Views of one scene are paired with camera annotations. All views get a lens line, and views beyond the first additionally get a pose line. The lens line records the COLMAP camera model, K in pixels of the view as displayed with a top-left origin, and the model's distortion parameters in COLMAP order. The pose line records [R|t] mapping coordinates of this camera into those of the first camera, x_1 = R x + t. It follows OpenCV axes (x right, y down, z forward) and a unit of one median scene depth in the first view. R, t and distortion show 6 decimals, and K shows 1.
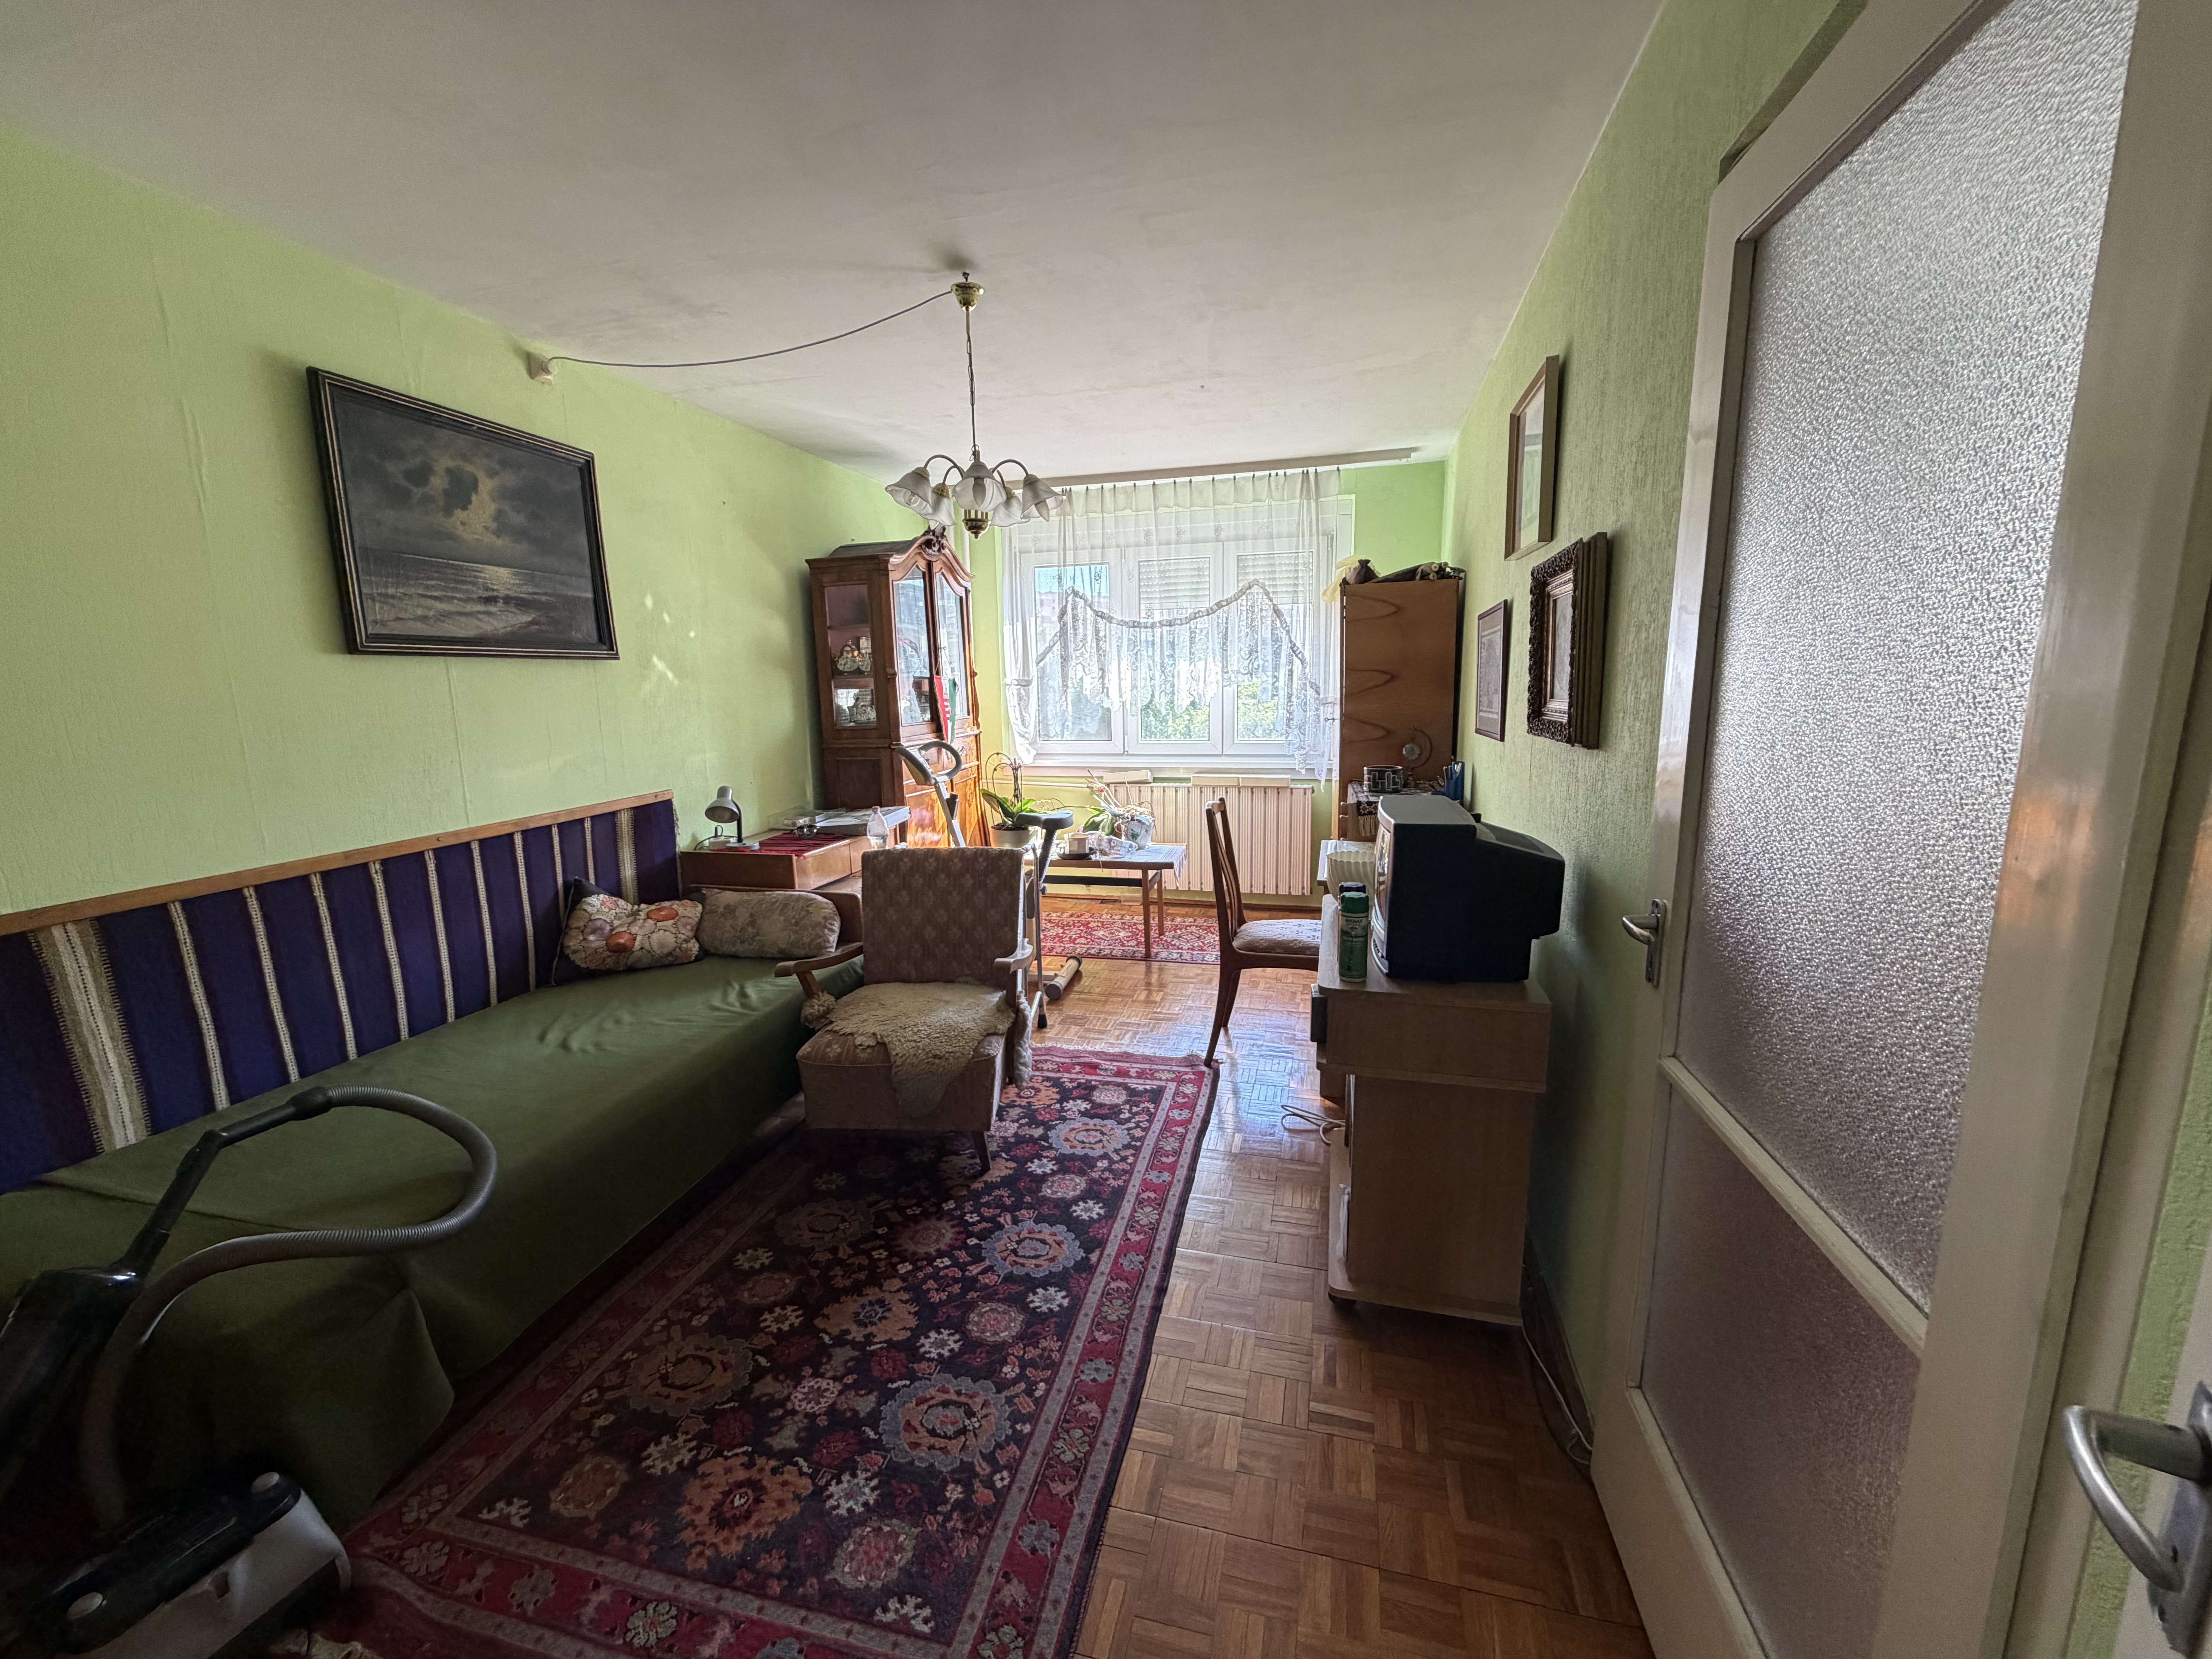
lens RADIAL K [[878.5, 0, 1092.3], [0, 878.5, 832.9], [0, 0, 1]] dist [-0.001983, -0.000264]
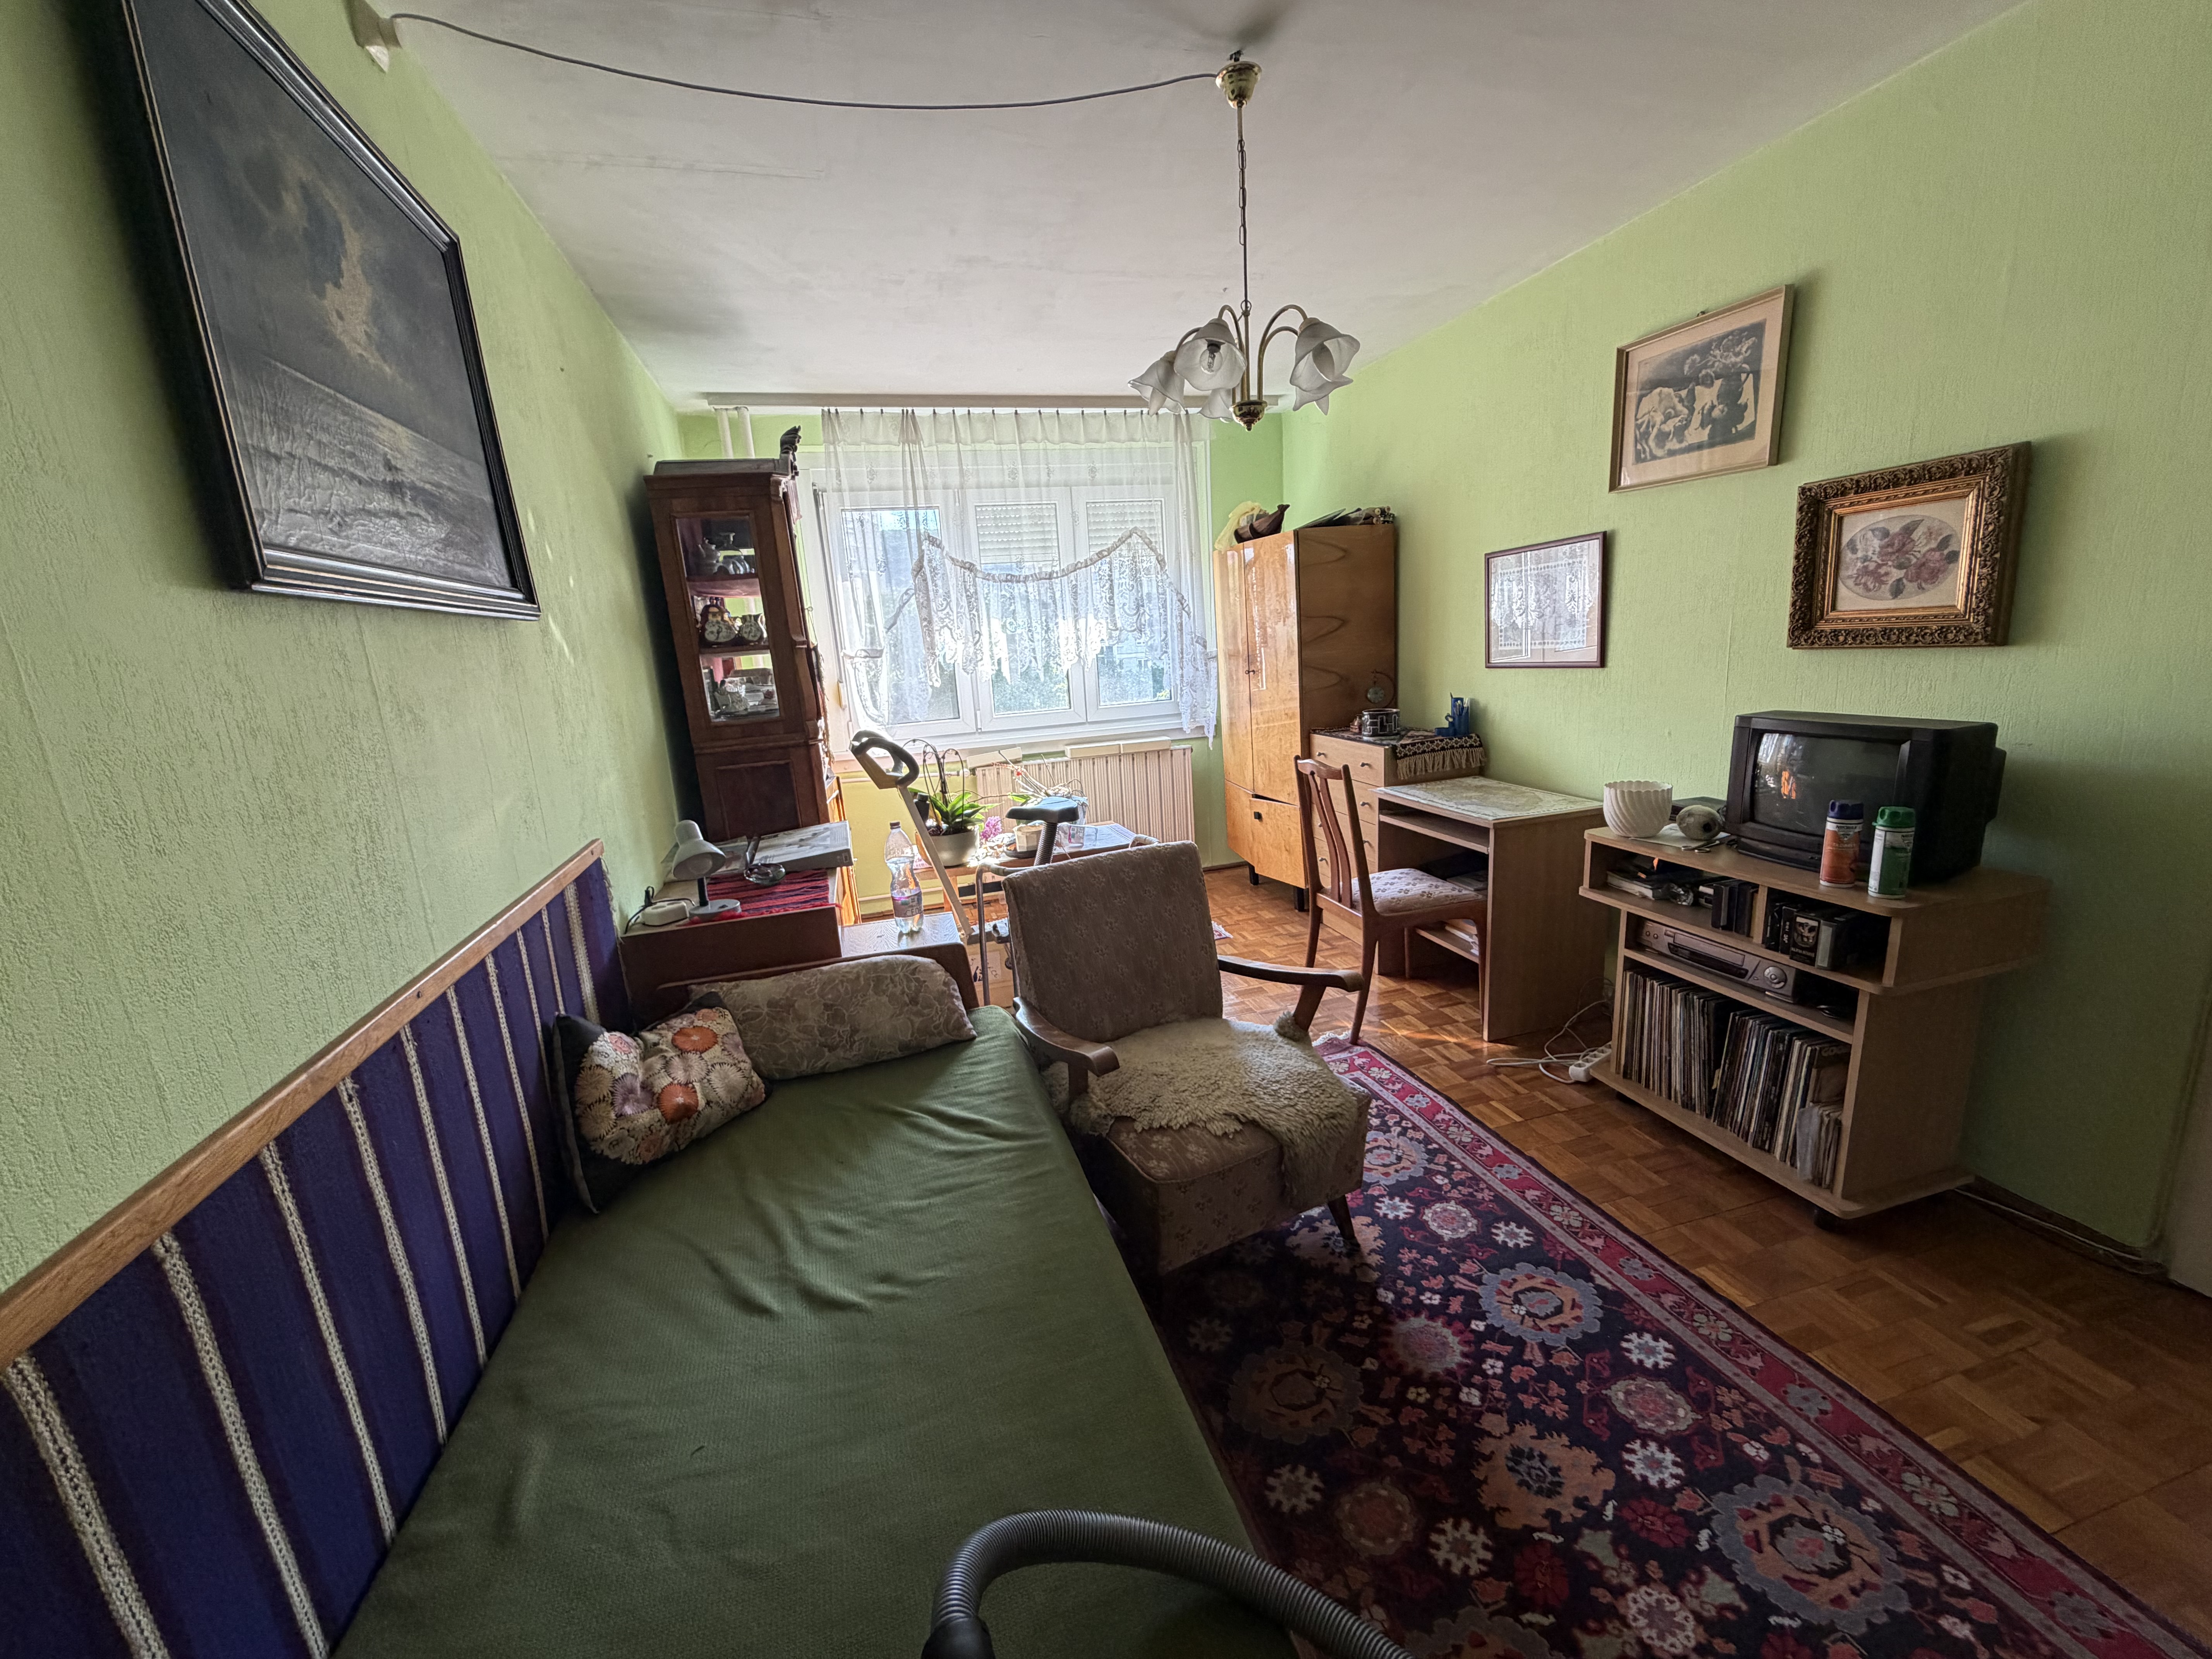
lens RADIAL K [[878.5, 0, 1097.5], [0, 878.5, 833.4], [0, 0, 1]] dist [-0.001983, -0.000264]
pose [[0.859480, -0.148268, 0.489194, -0.567297], [0.136957, 0.988814, 0.059071, -0.049312], [-0.492480, 0.016229, 0.870172, 0.359682]]
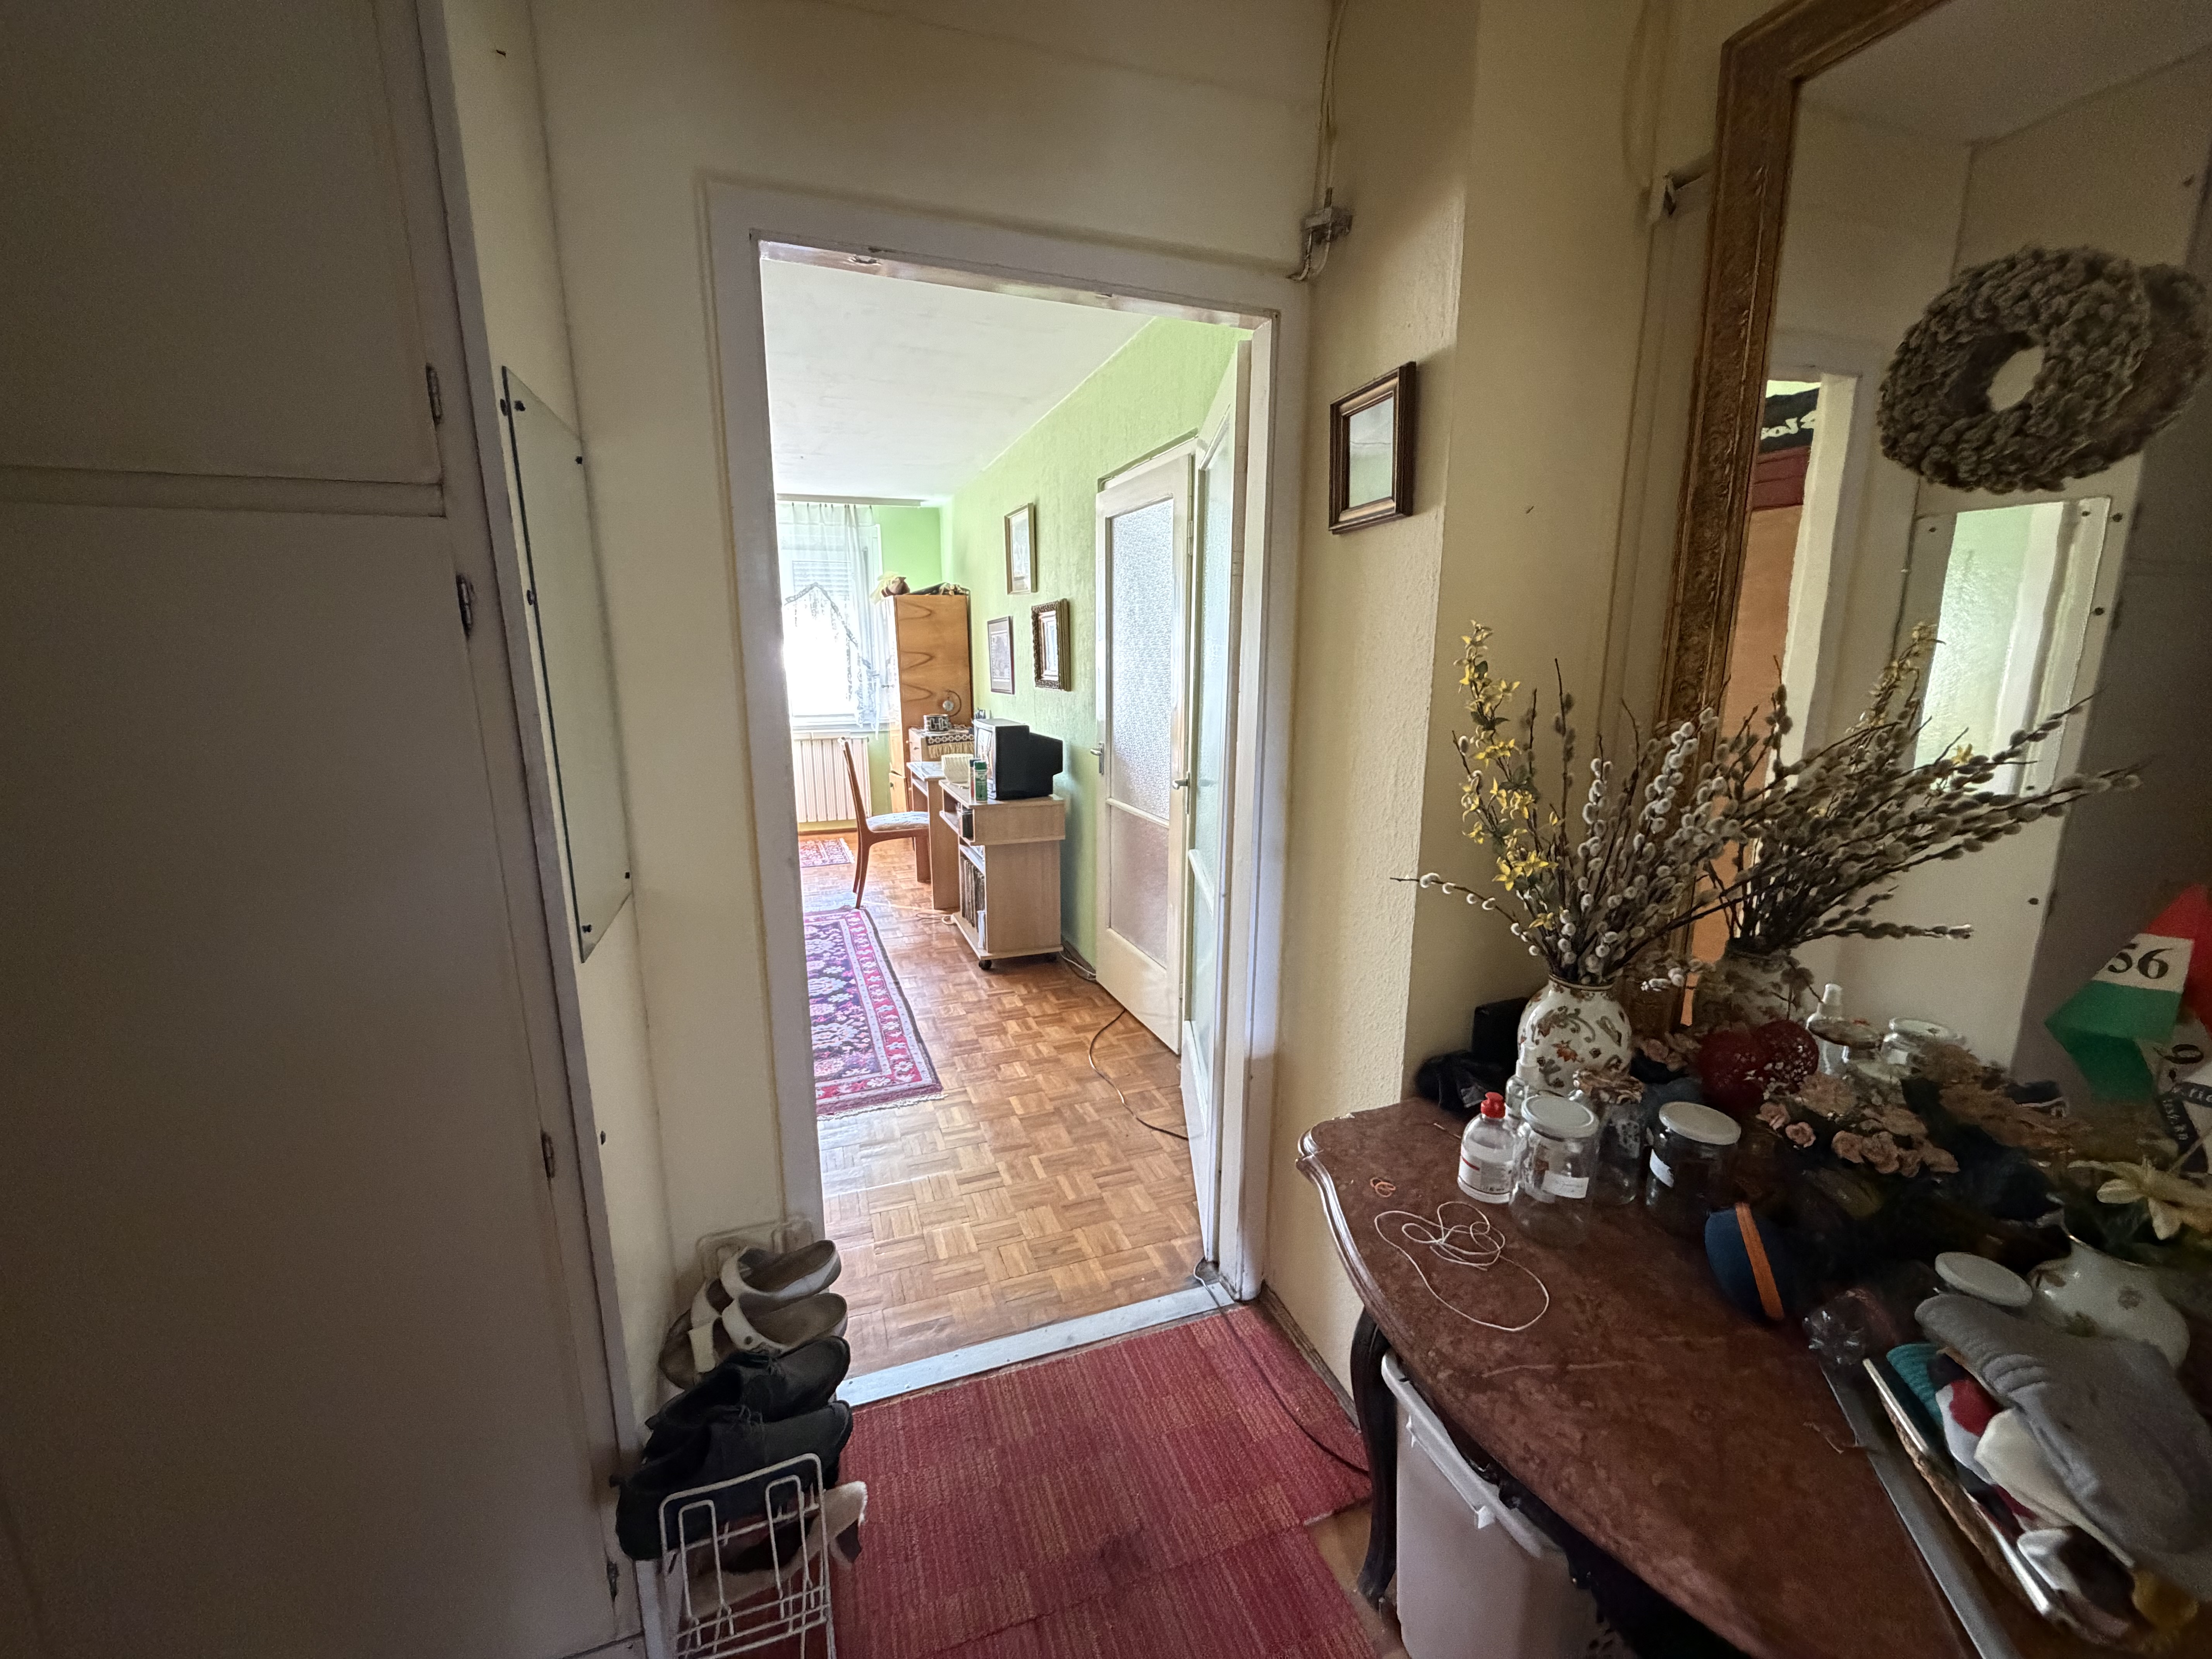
lens RADIAL K [[878.5, 0, 1101.8], [0, 878.5, 829.5], [0, 0, 1]] dist [-0.001983, -0.000264]
pose [[0.815361, -0.096869, 0.570792, -0.421798], [0.084453, 0.995258, 0.048266, 0.095501], [-0.572761, 0.008851, 0.819675, -0.558451]]
